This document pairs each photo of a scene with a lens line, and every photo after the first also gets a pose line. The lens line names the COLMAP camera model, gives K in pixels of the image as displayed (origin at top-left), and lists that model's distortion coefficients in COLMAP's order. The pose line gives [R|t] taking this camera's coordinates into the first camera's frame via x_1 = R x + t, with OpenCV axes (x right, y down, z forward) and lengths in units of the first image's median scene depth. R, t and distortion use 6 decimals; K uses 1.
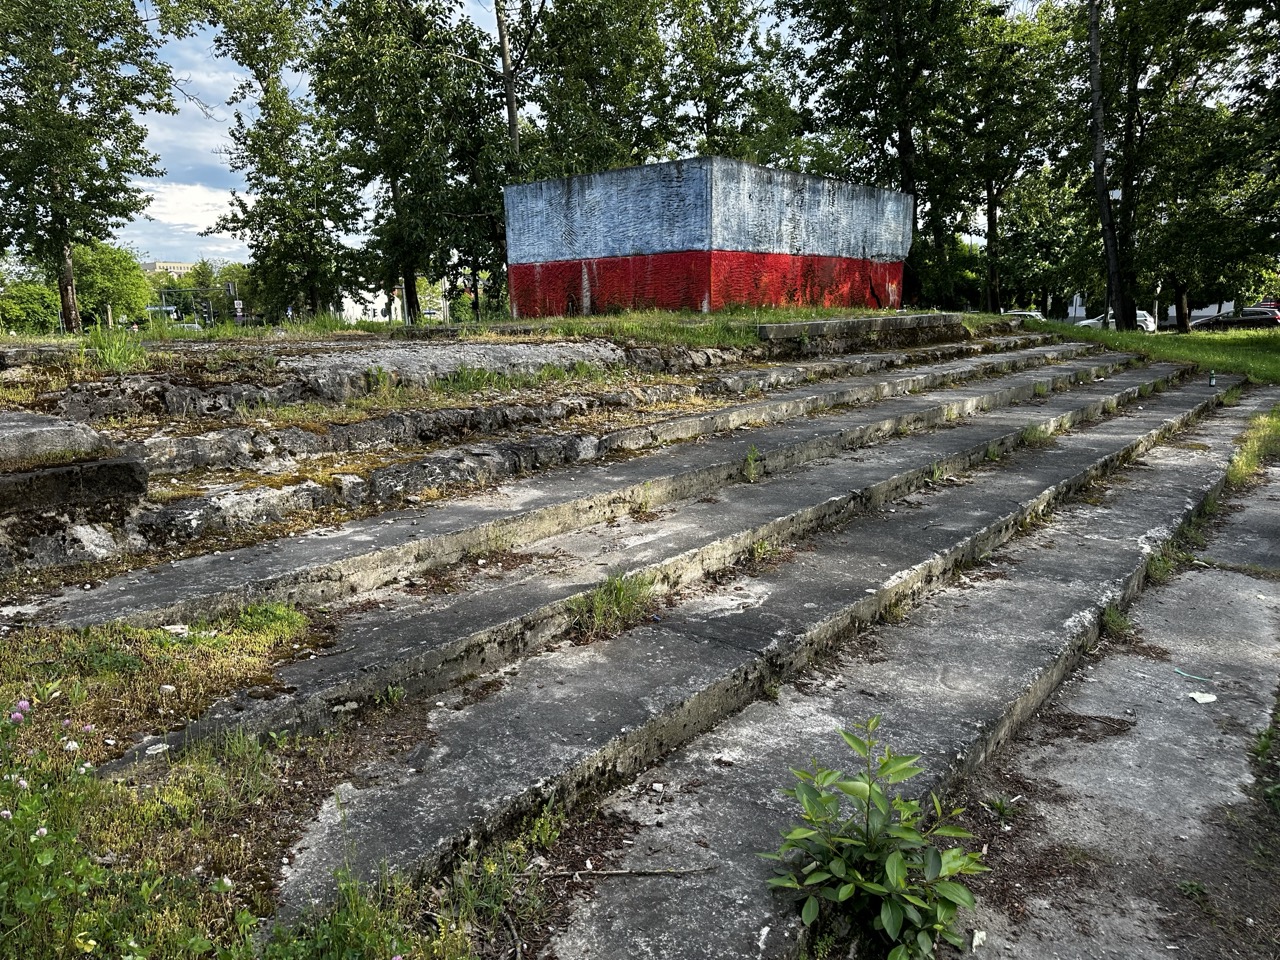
lens RADIAL K [[913.7, 0, 638.6], [0, 913.7, 498.8], [0, 0, 1]] dist [0.122350, -0.101294]
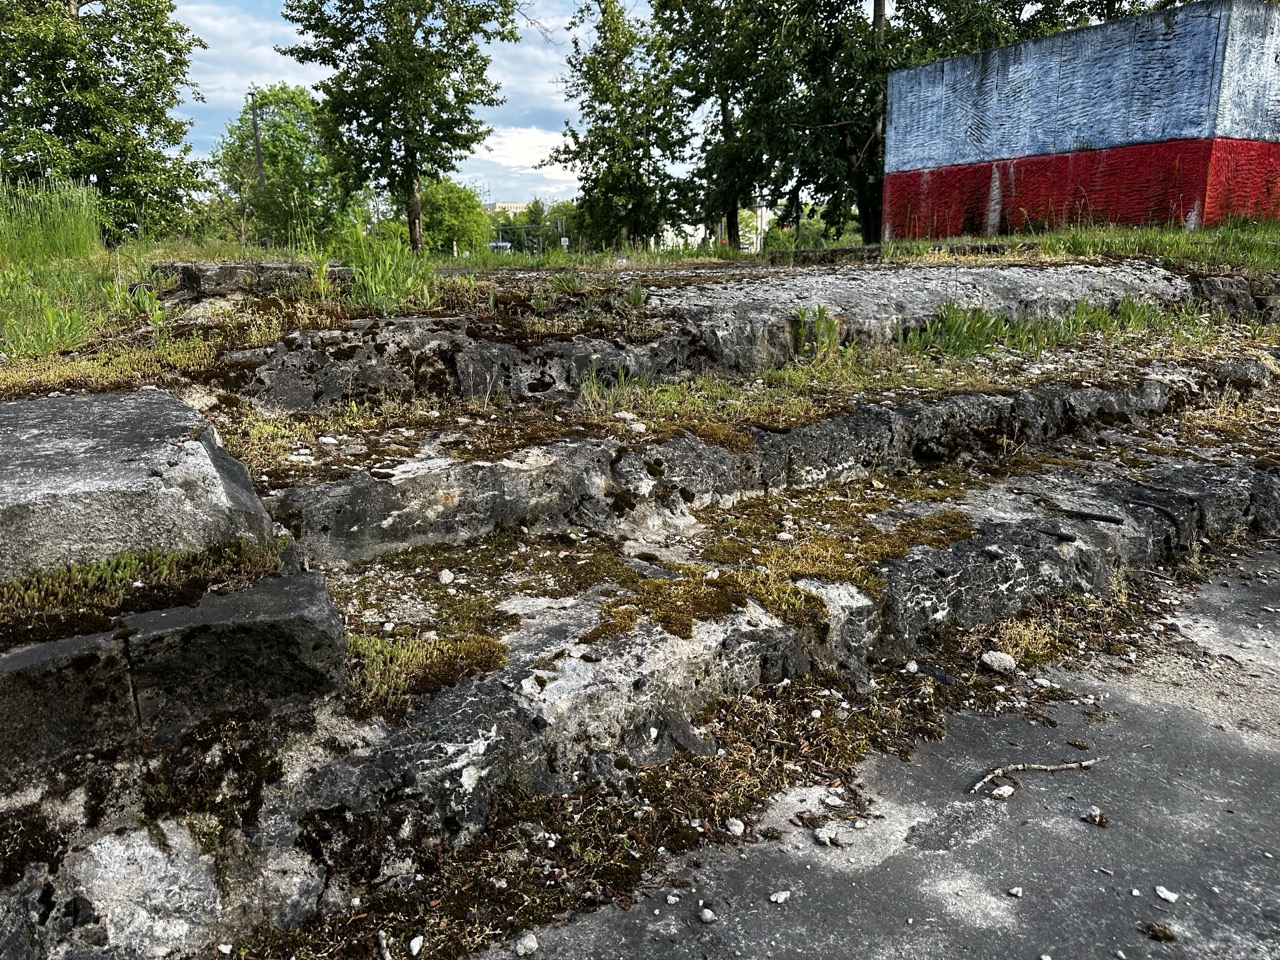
lens RADIAL K [[905.0, 0, 693.9], [0, 905.0, 480.8], [0, 0, 1]] dist [0.170130, -0.176825]
pose [[0.966369, 0.069527, -0.247583, -0.100629], [-0.057972, 0.996875, 0.053666, -0.031562], [0.250540, -0.037508, 0.967379, 0.218862]]
